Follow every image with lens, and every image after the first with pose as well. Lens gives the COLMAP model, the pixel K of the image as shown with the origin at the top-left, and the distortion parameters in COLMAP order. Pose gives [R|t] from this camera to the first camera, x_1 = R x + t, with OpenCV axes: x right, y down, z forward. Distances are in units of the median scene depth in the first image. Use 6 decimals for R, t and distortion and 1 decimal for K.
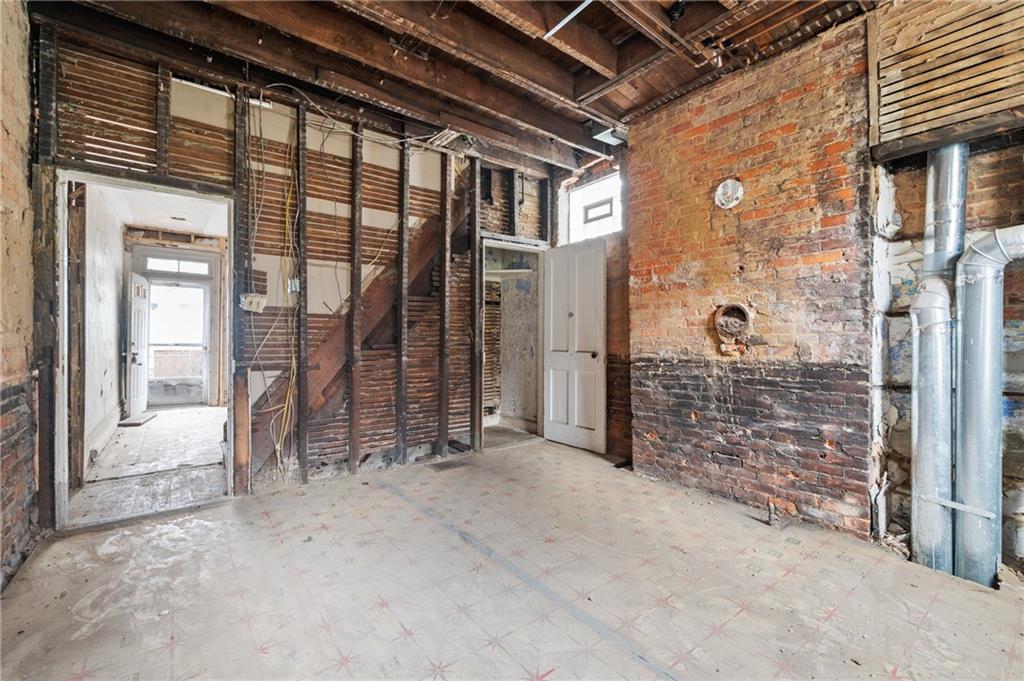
lens RADIAL K [[432.1, 0, 514.1], [0, 432.1, 339.9], [0, 0, 1]] dist [-0.001496, -0.000242]
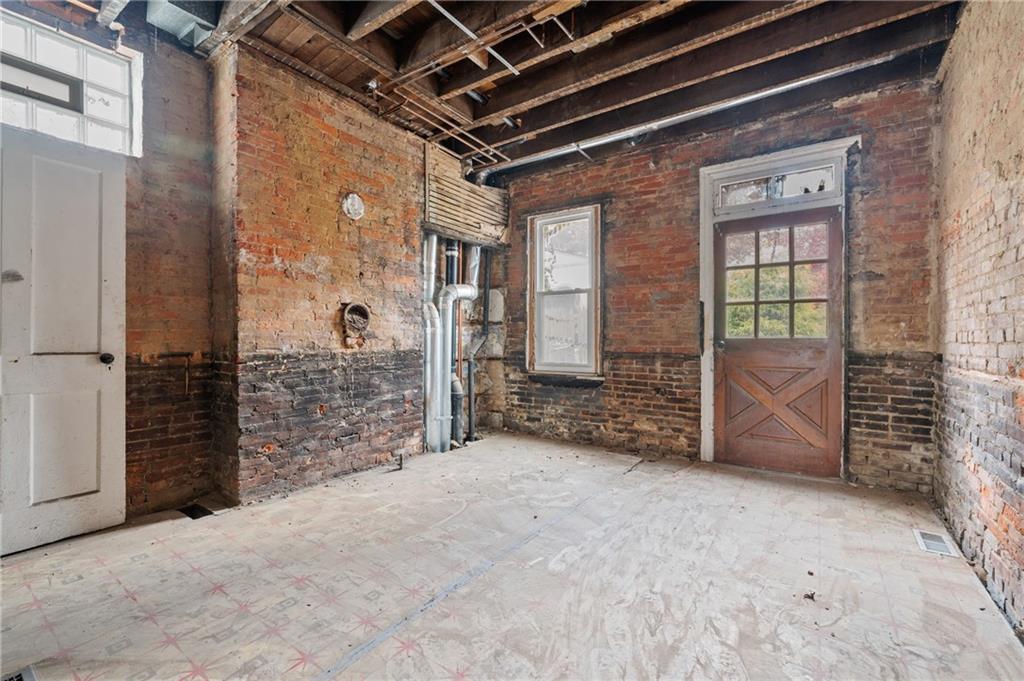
lens RADIAL K [[432.1, 0, 514.1], [0, 432.1, 339.9], [0, 0, 1]] dist [-0.001496, -0.000242]
pose [[-0.283551, -0.006865, 0.958932, -0.704097], [-0.008747, 0.999951, 0.004573, 0.005825], [-0.958917, -0.007092, -0.283598, 0.894026]]
